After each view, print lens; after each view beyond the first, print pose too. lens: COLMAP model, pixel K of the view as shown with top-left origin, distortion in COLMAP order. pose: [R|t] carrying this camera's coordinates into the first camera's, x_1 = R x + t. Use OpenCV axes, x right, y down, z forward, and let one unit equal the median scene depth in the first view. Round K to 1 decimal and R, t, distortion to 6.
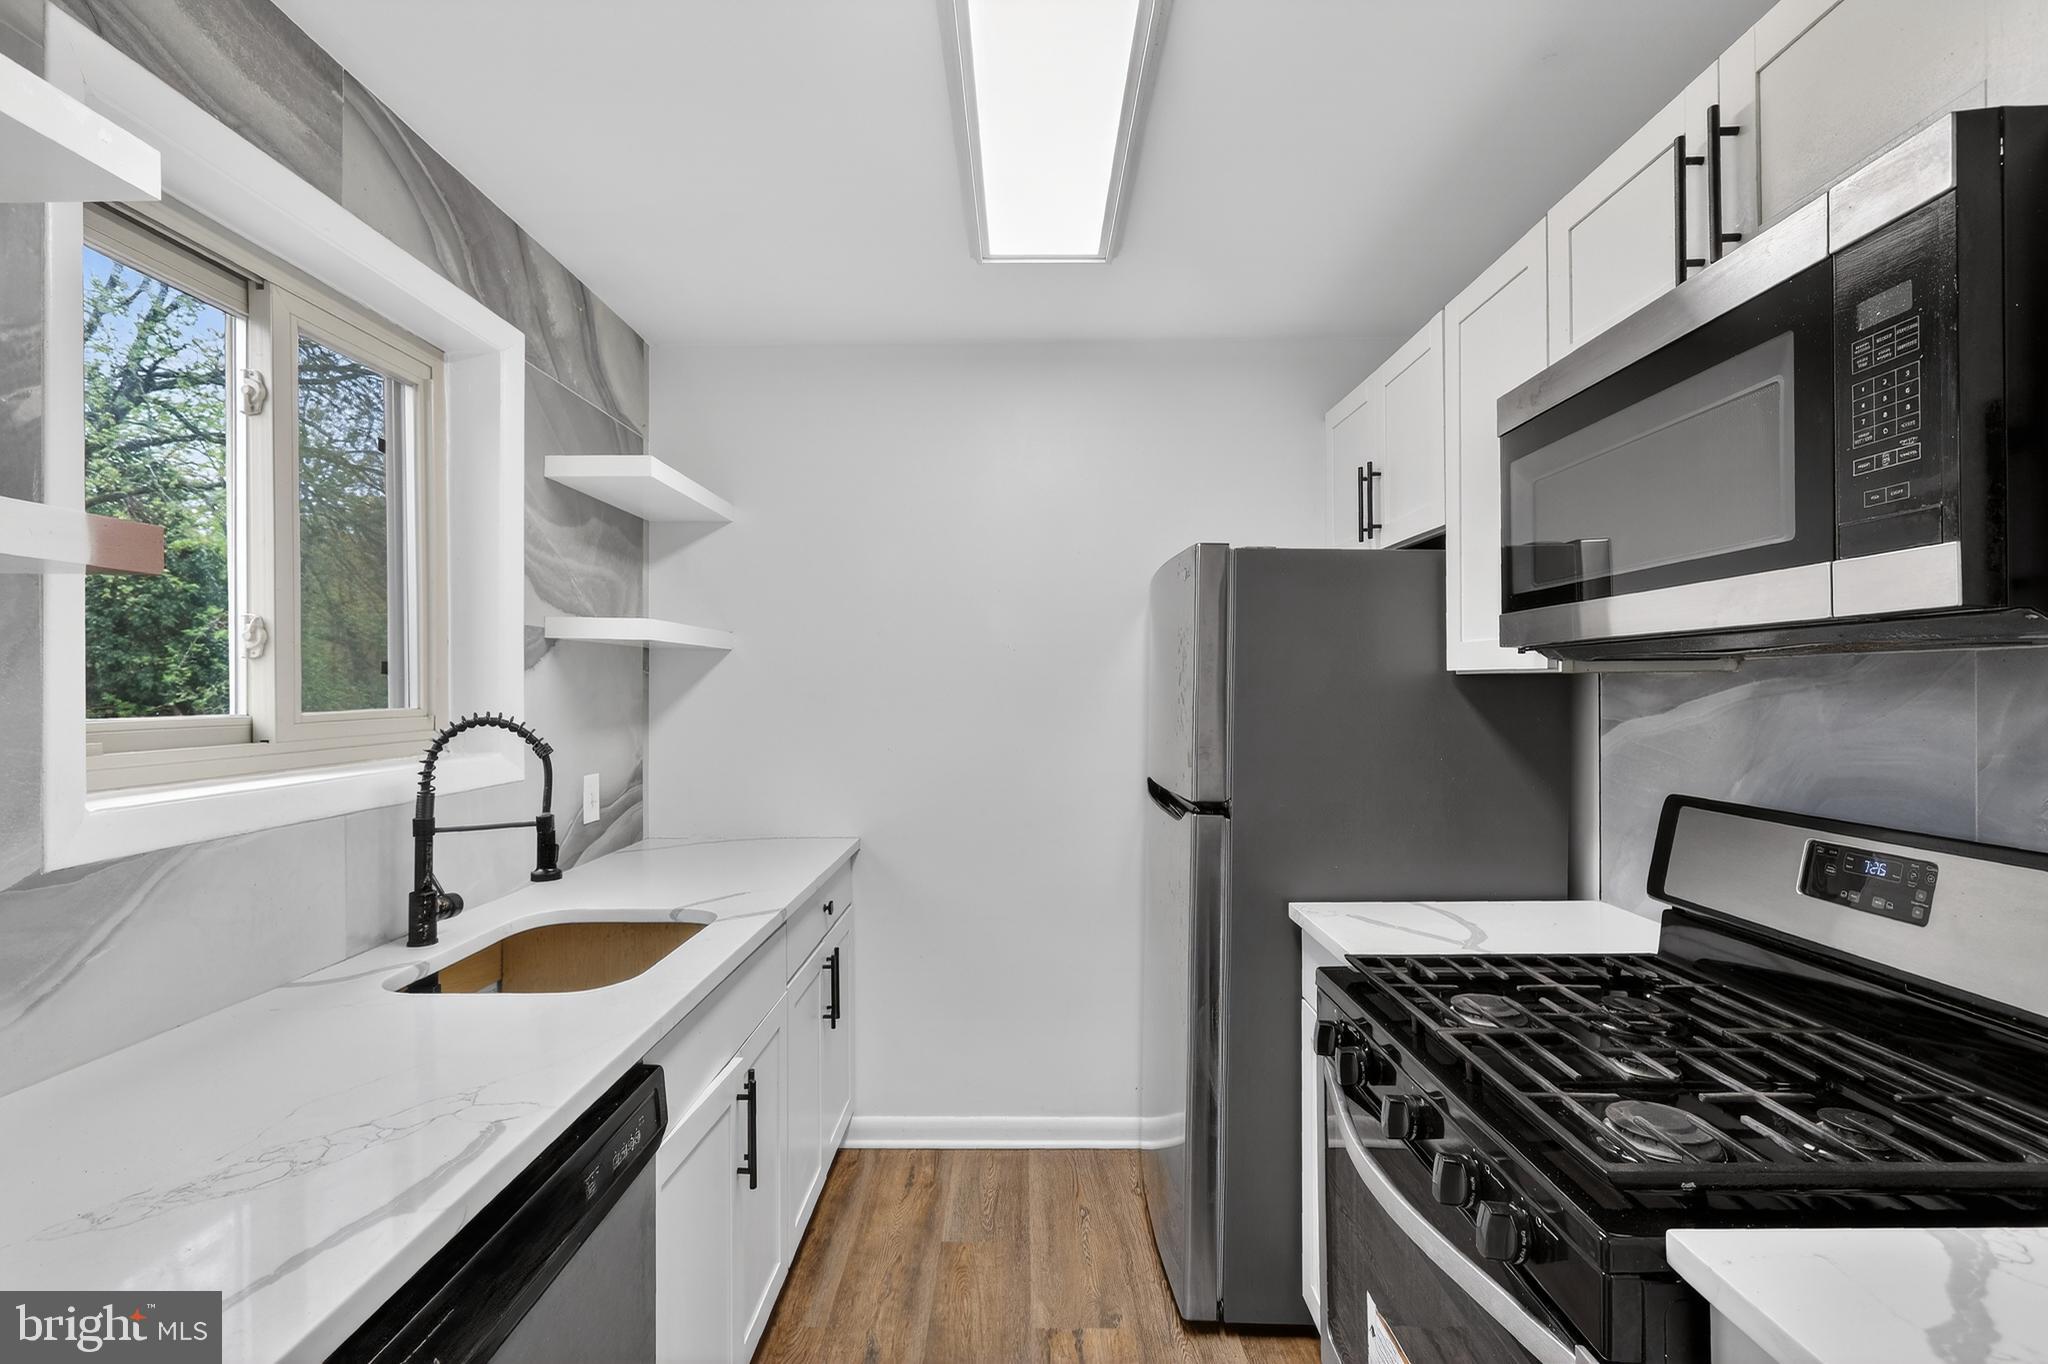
lens RADIAL K [[934.5, 0, 1031.4], [0, 934.5, 680.9], [0, 0, 1]] dist [-0.002806, -0.000592]
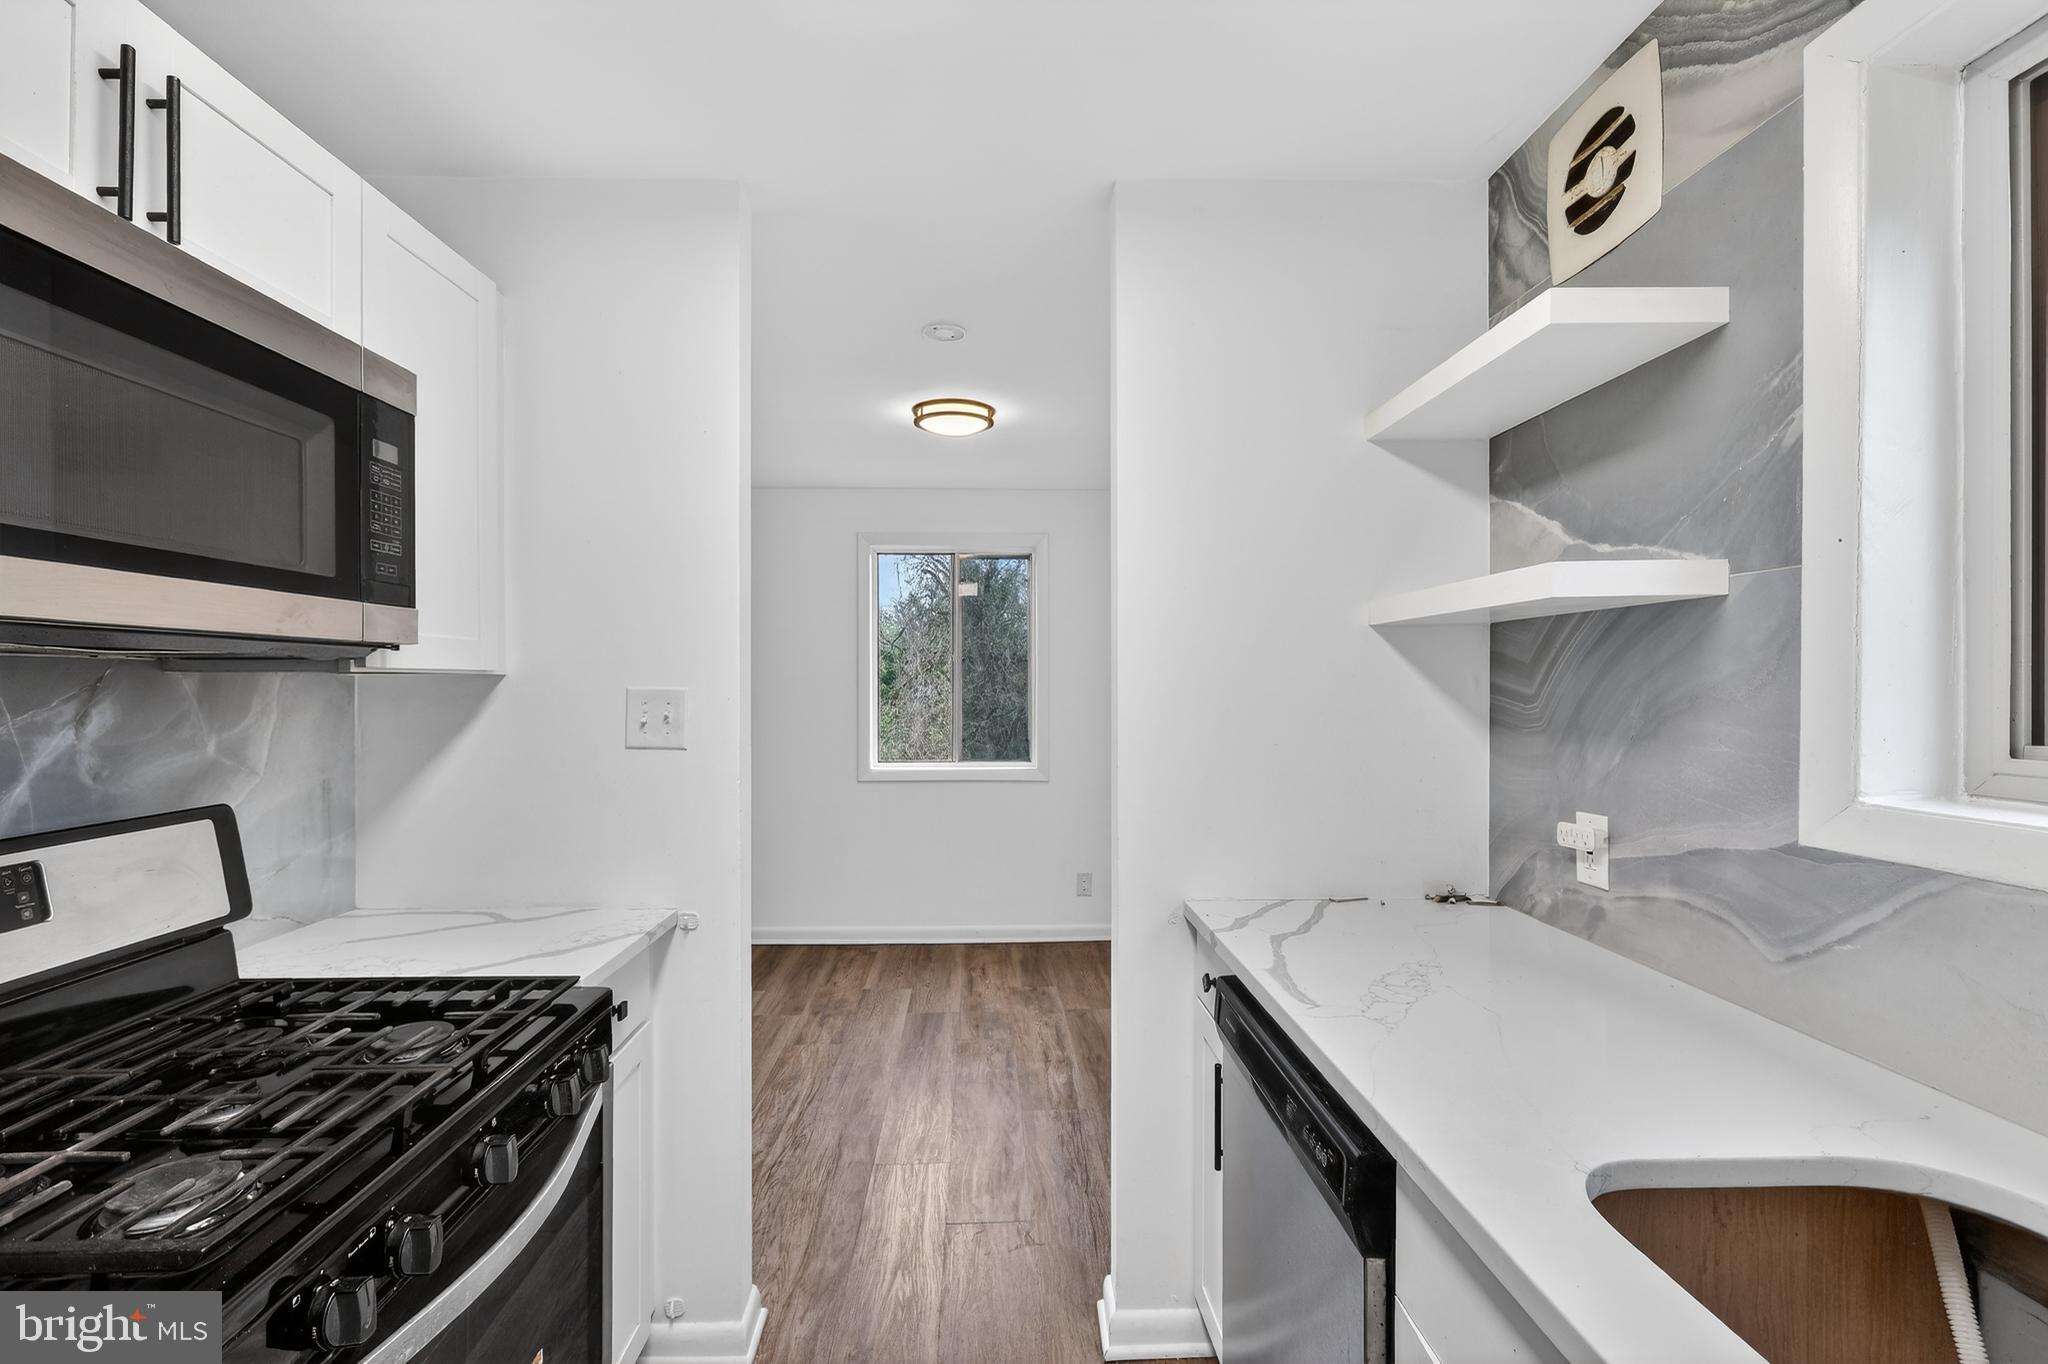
lens RADIAL K [[934.5, 0, 1014.7], [0, 934.5, 690.0], [0, 0, 1]] dist [-0.002806, -0.000592]
pose [[-0.999794, 0.007567, -0.018817, -0.107636], [0.007667, 0.999957, -0.005262, 0.020012], [0.018776, -0.005405, -0.999809, 2.107232]]
